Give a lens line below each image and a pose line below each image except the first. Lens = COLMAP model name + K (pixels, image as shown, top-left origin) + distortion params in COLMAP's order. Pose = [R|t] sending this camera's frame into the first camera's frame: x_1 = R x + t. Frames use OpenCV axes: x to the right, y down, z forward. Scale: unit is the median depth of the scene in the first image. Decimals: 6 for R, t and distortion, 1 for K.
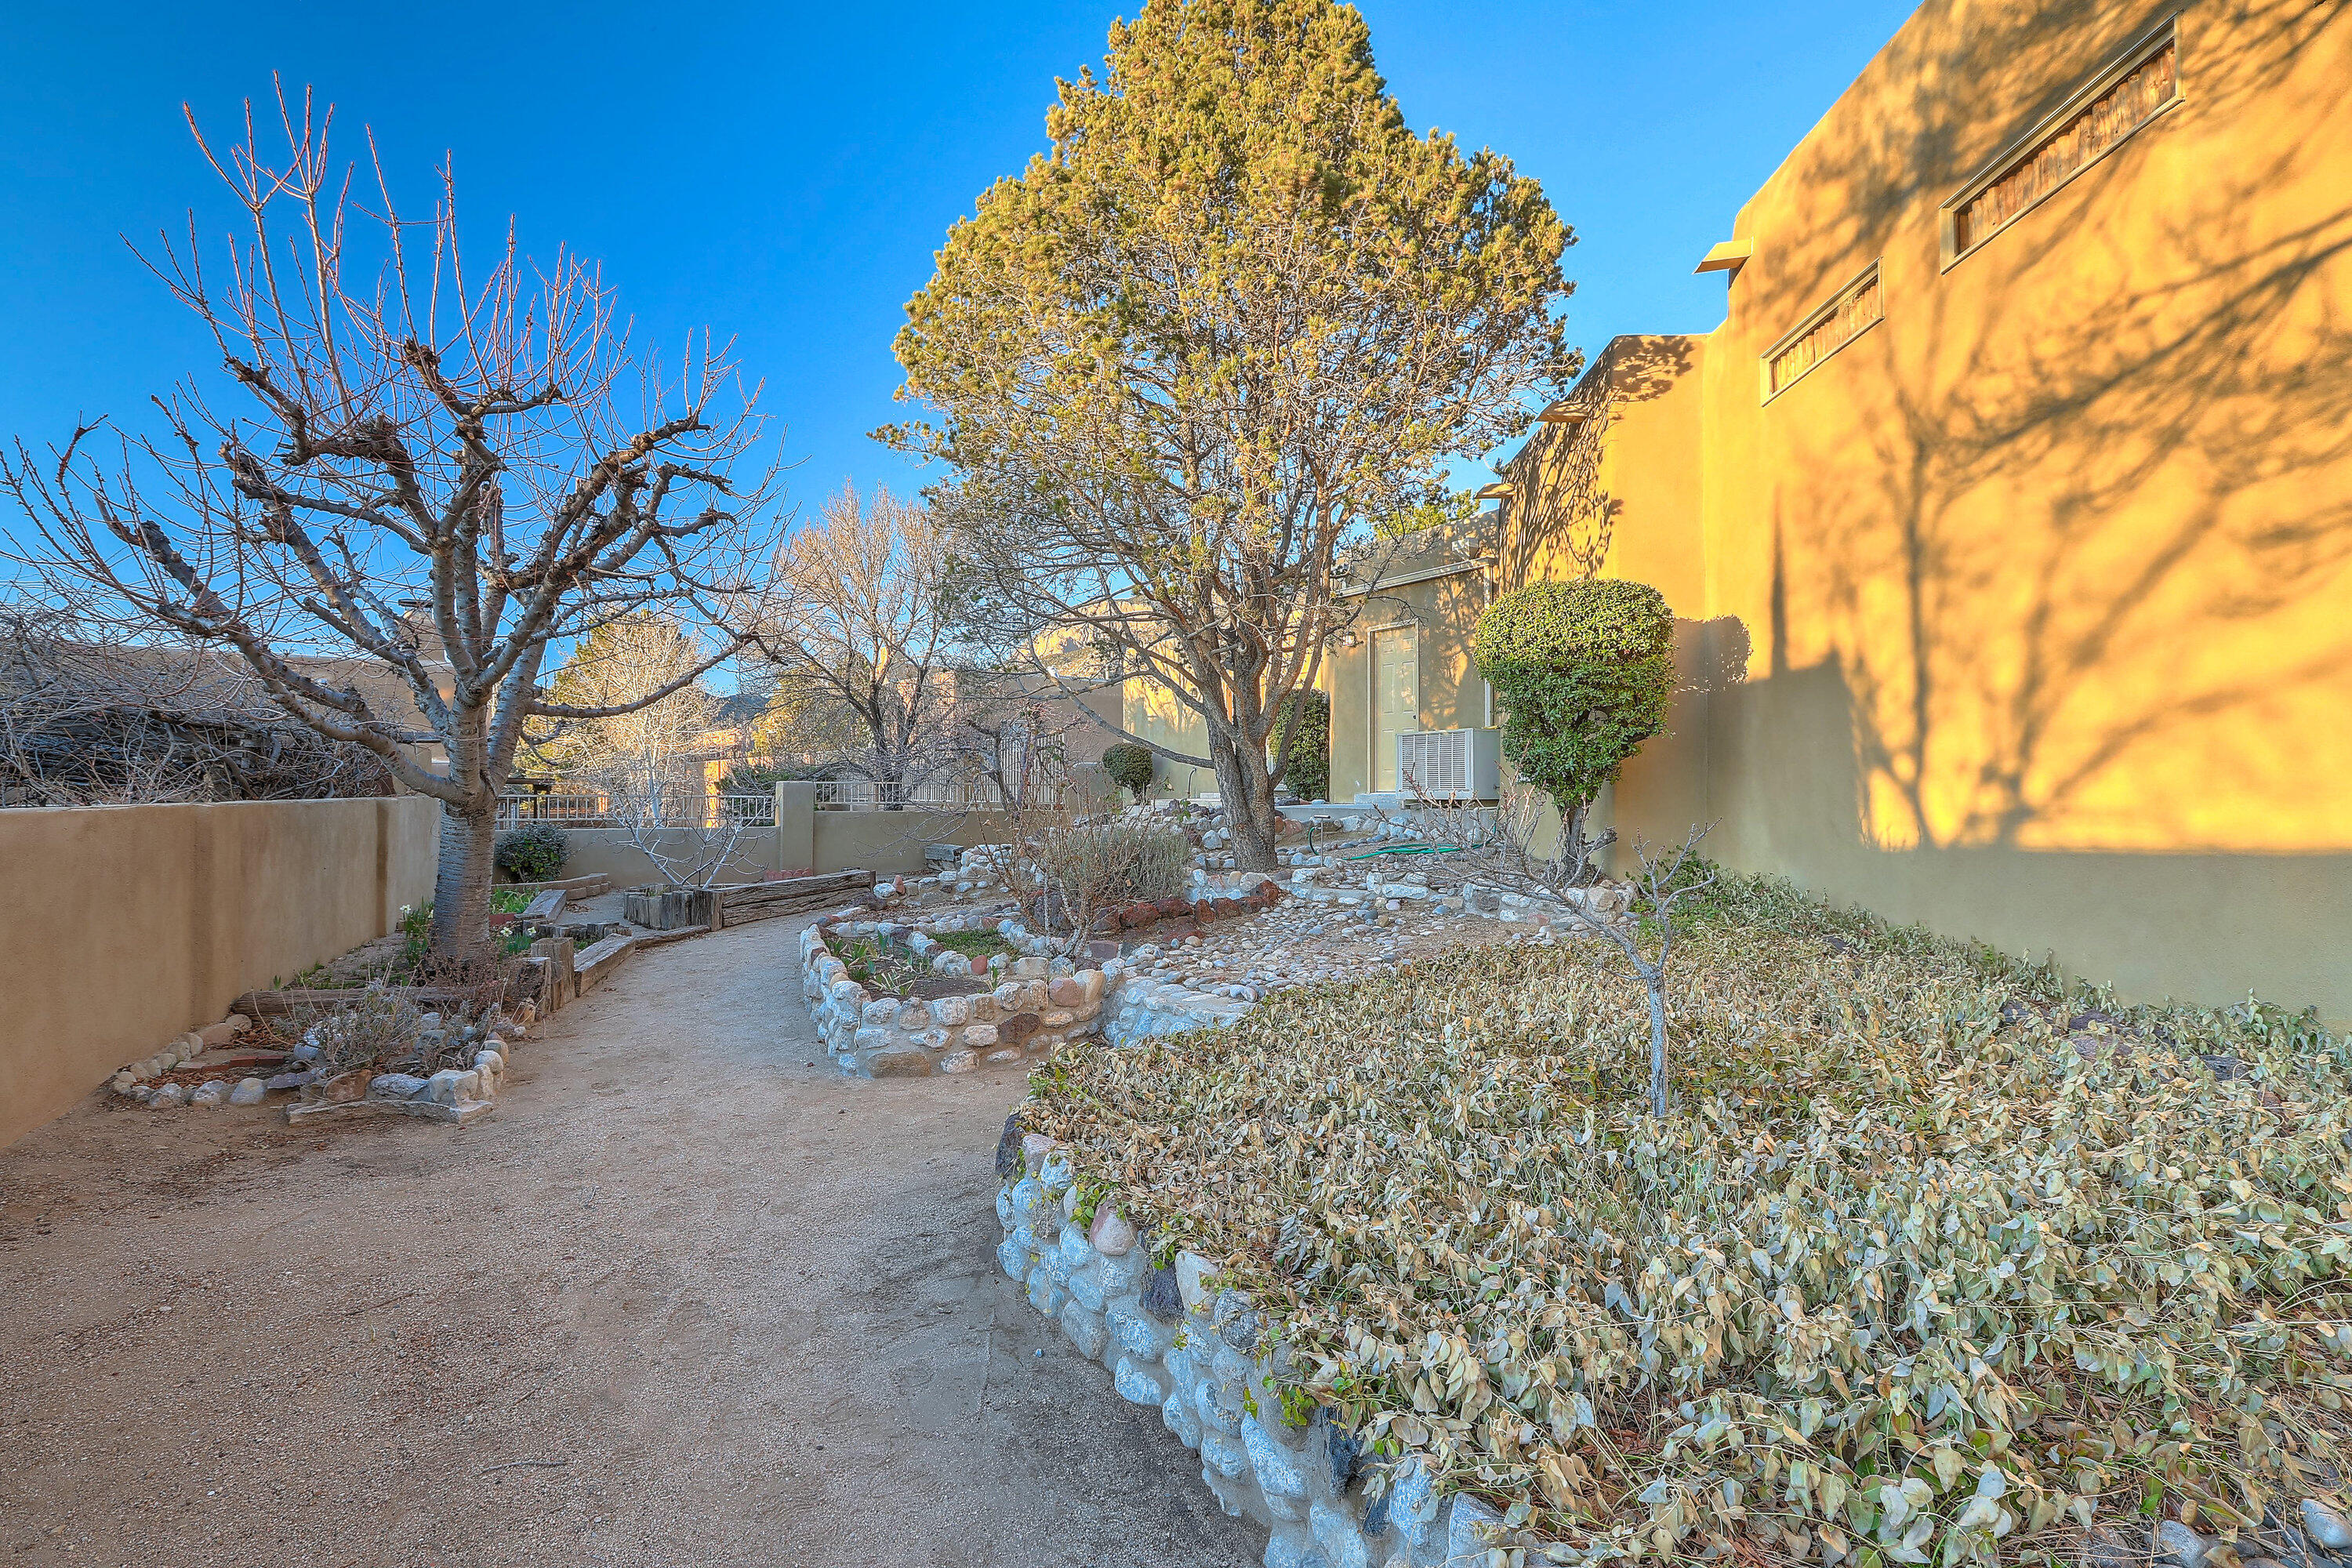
lens RADIAL K [[1068.4, 0, 1184.0], [0, 1068.4, 780.9], [0, 0, 1]] dist [-0.050983, 0.018801]
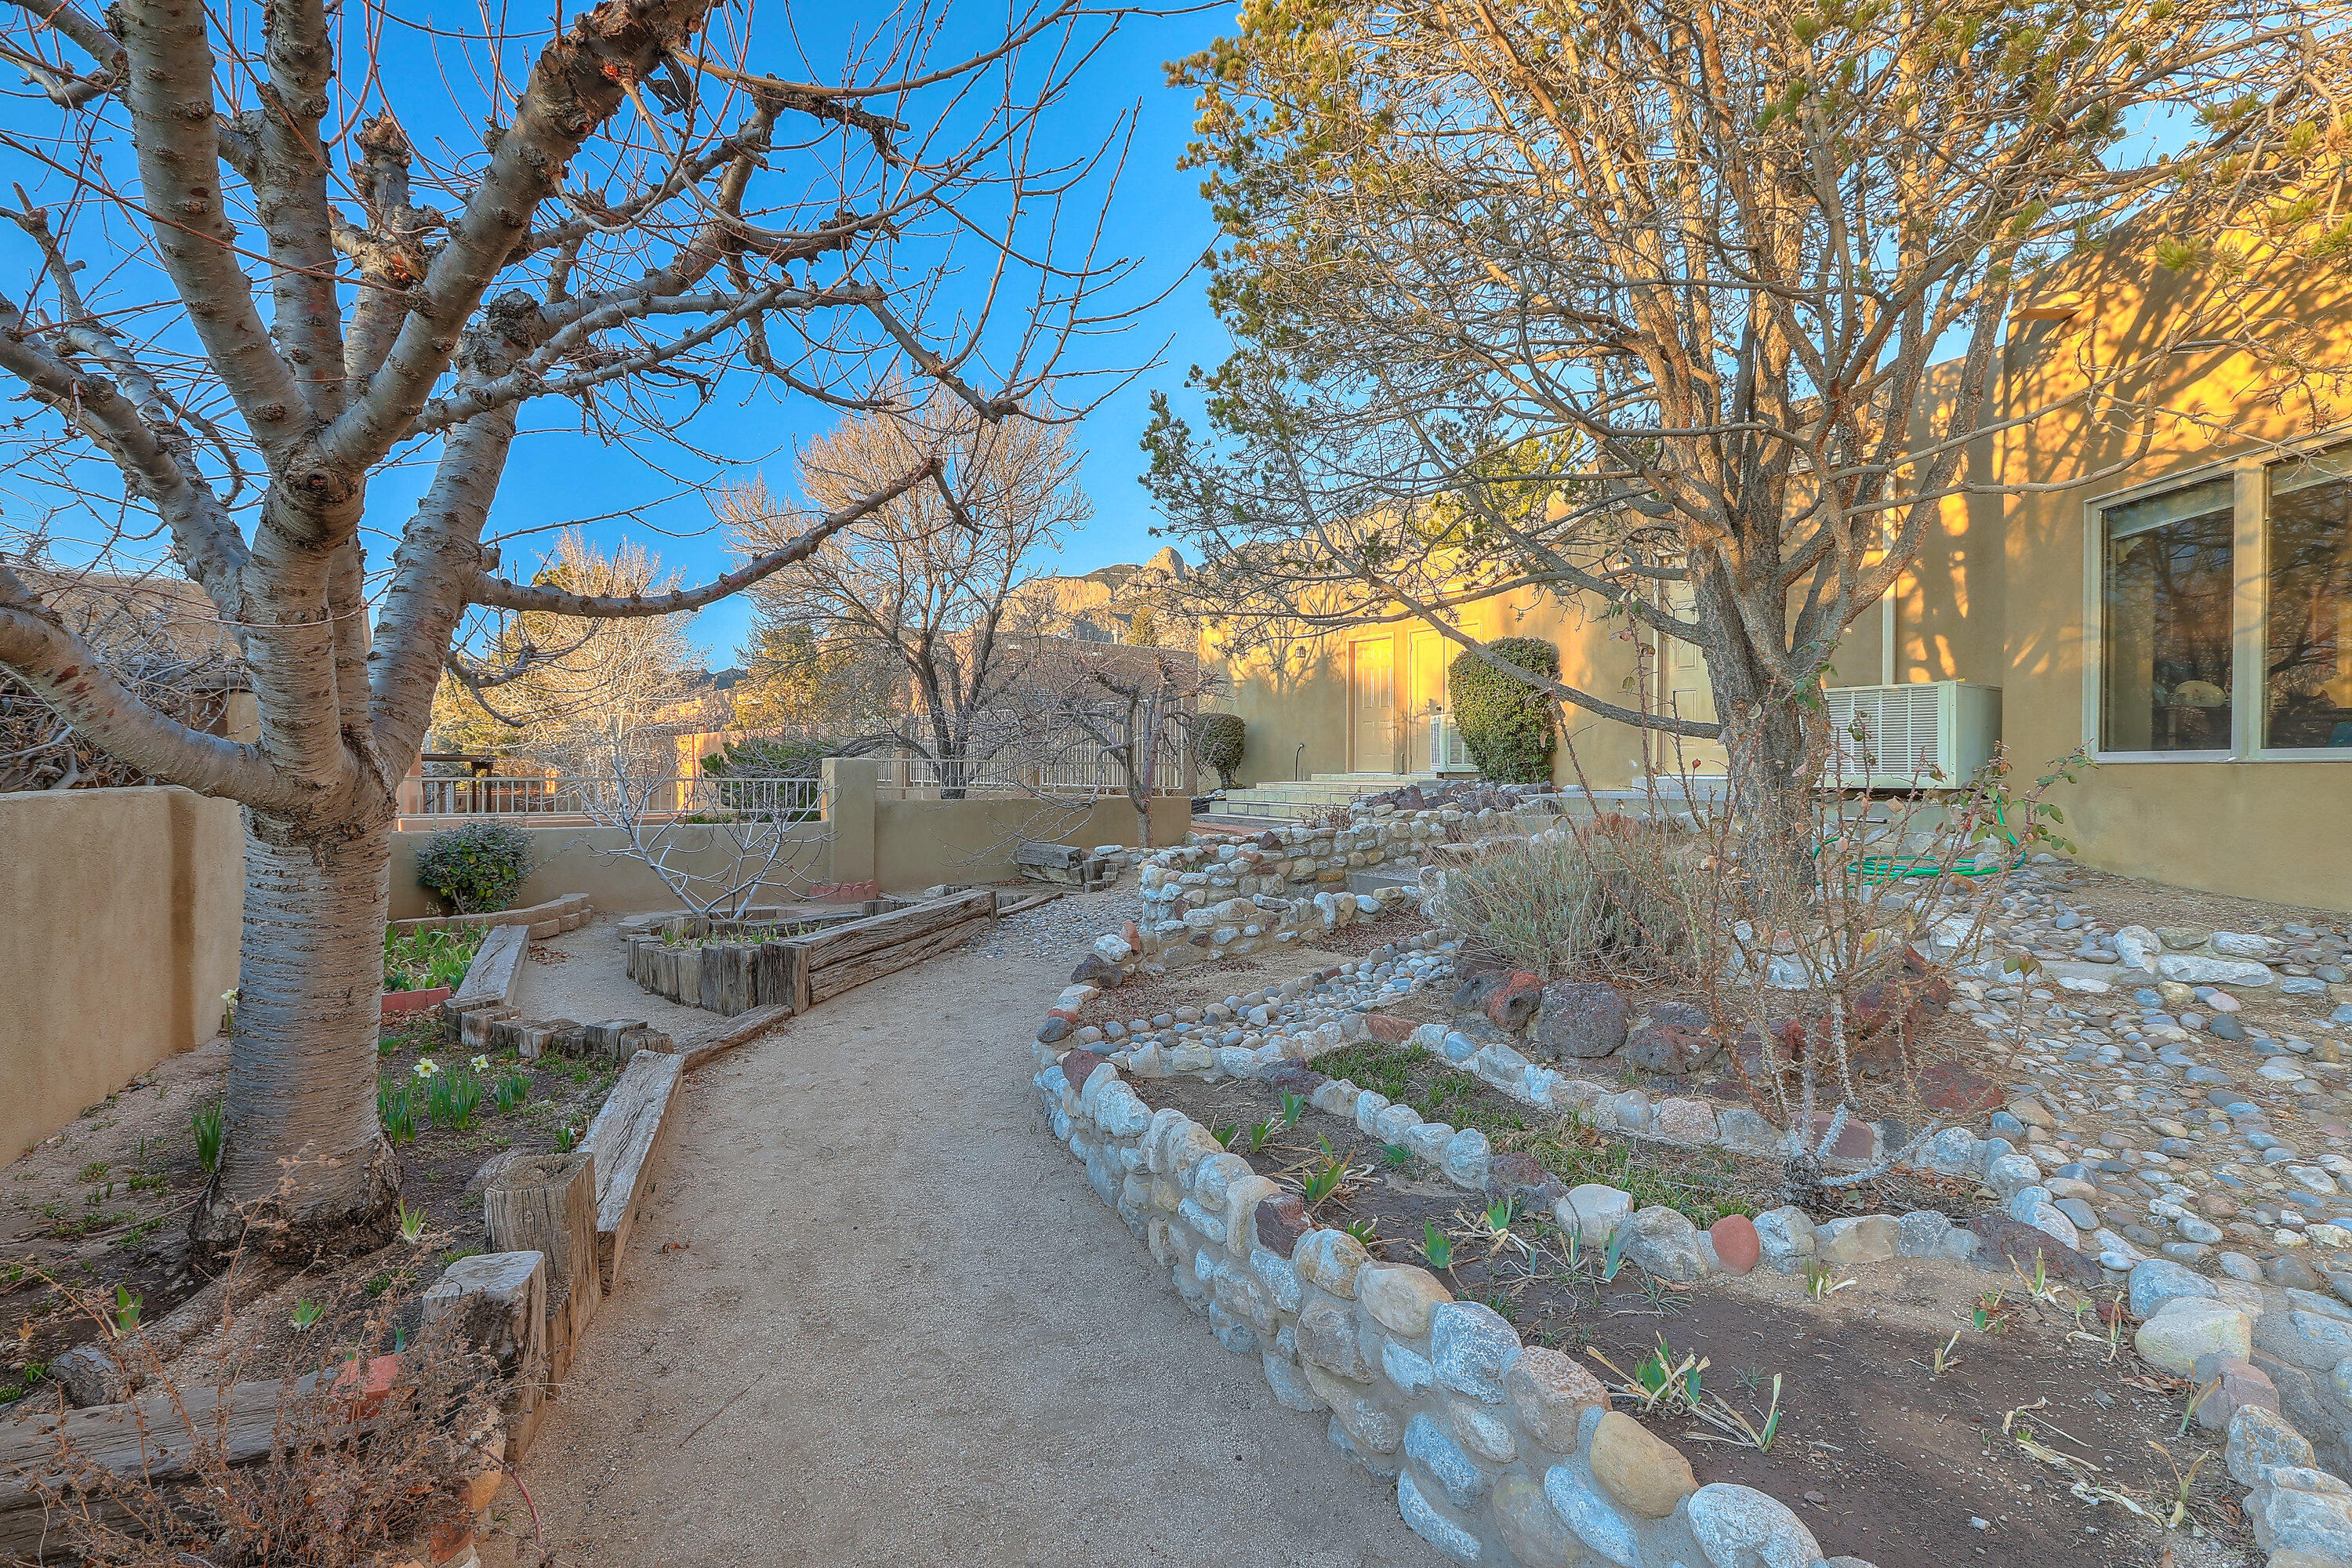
lens RADIAL K [[1068.4, 0, 1184.0], [0, 1068.4, 780.9], [0, 0, 1]] dist [-0.050983, 0.018801]
pose [[0.999046, 0.002102, 0.043628, -0.284007], [-0.002962, 0.999802, 0.019654, 0.001575], [-0.043578, -0.019764, 0.998854, 0.452061]]
